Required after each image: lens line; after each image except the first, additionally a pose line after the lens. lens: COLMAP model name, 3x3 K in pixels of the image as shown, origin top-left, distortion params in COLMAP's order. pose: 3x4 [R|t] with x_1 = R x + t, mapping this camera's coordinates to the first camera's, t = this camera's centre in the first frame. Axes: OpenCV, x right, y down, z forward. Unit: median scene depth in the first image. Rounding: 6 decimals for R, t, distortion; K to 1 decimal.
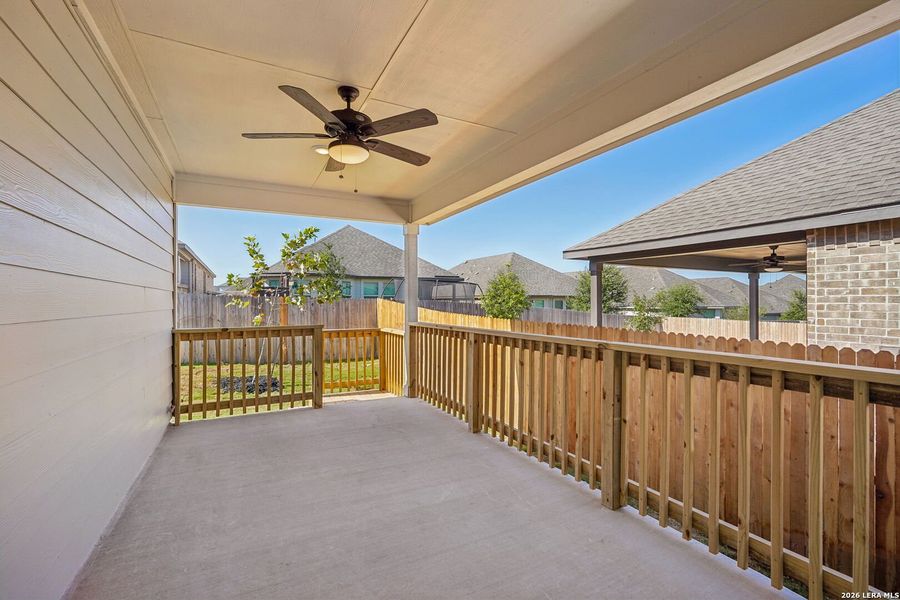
lens RADIAL K [[409.7, 0, 449.3], [0, 409.7, 300.6], [0, 0, 1]] dist [0.002796, 0.000078]
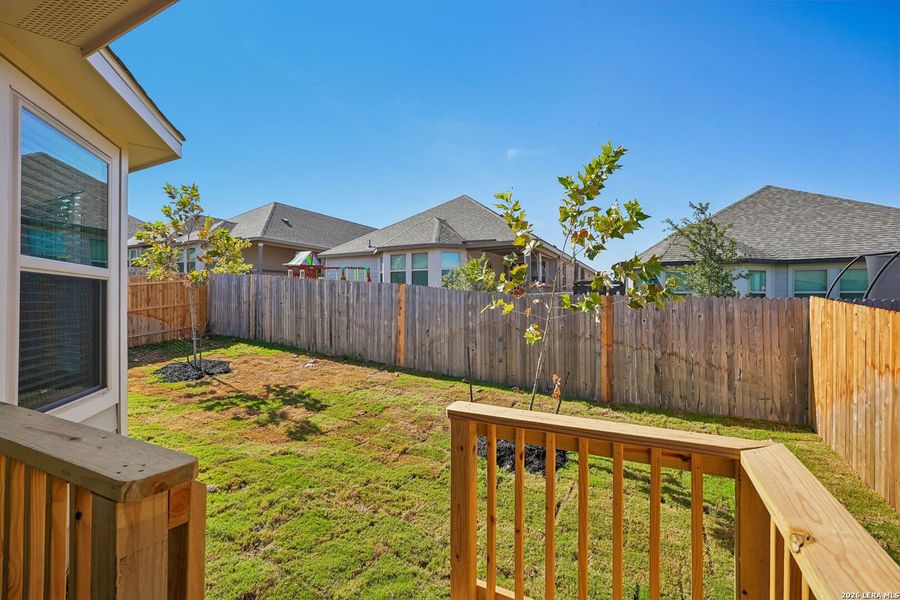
lens RADIAL K [[409.7, 0, 445.0], [0, 409.7, 298.4], [0, 0, 1]] dist [0.002796, 0.000078]
pose [[0.587478, -0.019403, -0.809008, -0.051707], [0.007923, 0.999803, -0.018226, 0.002376], [0.809202, 0.004297, 0.587515, 0.455468]]
